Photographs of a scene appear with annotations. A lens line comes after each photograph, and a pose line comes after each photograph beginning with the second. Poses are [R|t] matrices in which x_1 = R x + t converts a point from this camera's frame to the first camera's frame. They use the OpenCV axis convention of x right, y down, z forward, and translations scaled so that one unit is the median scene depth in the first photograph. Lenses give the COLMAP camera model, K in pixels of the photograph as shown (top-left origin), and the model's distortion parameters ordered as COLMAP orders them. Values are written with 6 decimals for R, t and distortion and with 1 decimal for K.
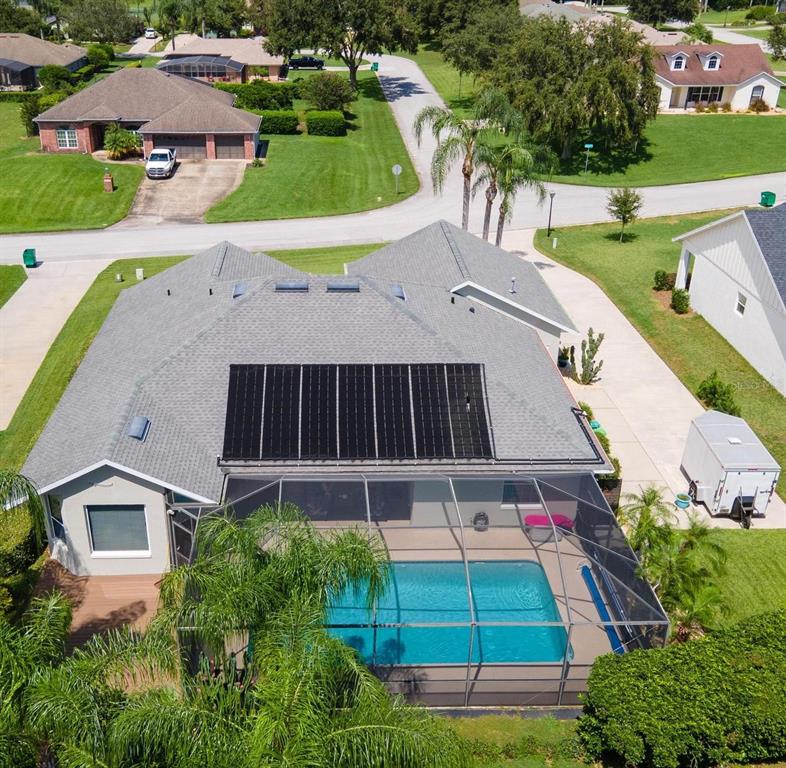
lens RADIAL K [[878.6, 0, 393.0], [0, 878.6, 384.0], [0, 0, 1]] dist [-0.015819, 0.153375]
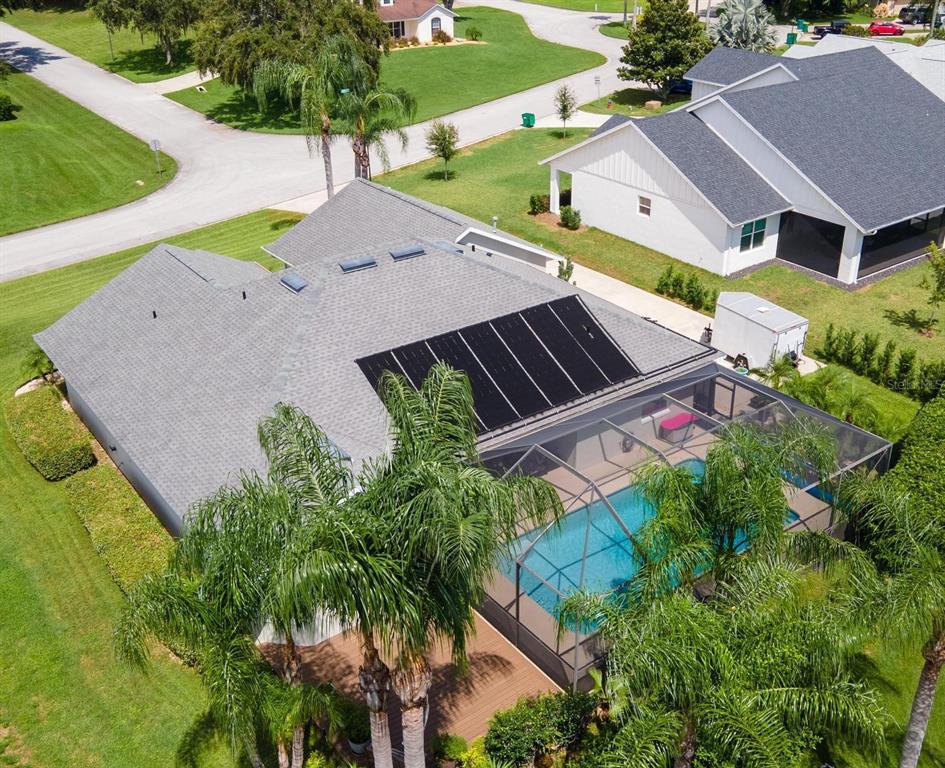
lens RADIAL K [[999.2, 0, 472.5], [0, 999.2, 384.0], [0, 0, 1]] dist [-0.008221, -0.003417]
pose [[0.812086, -0.270505, 0.517052, -0.488657], [0.266319, 0.960212, 0.084069, -0.041664], [-0.519220, 0.069430, 0.851816, 0.080682]]
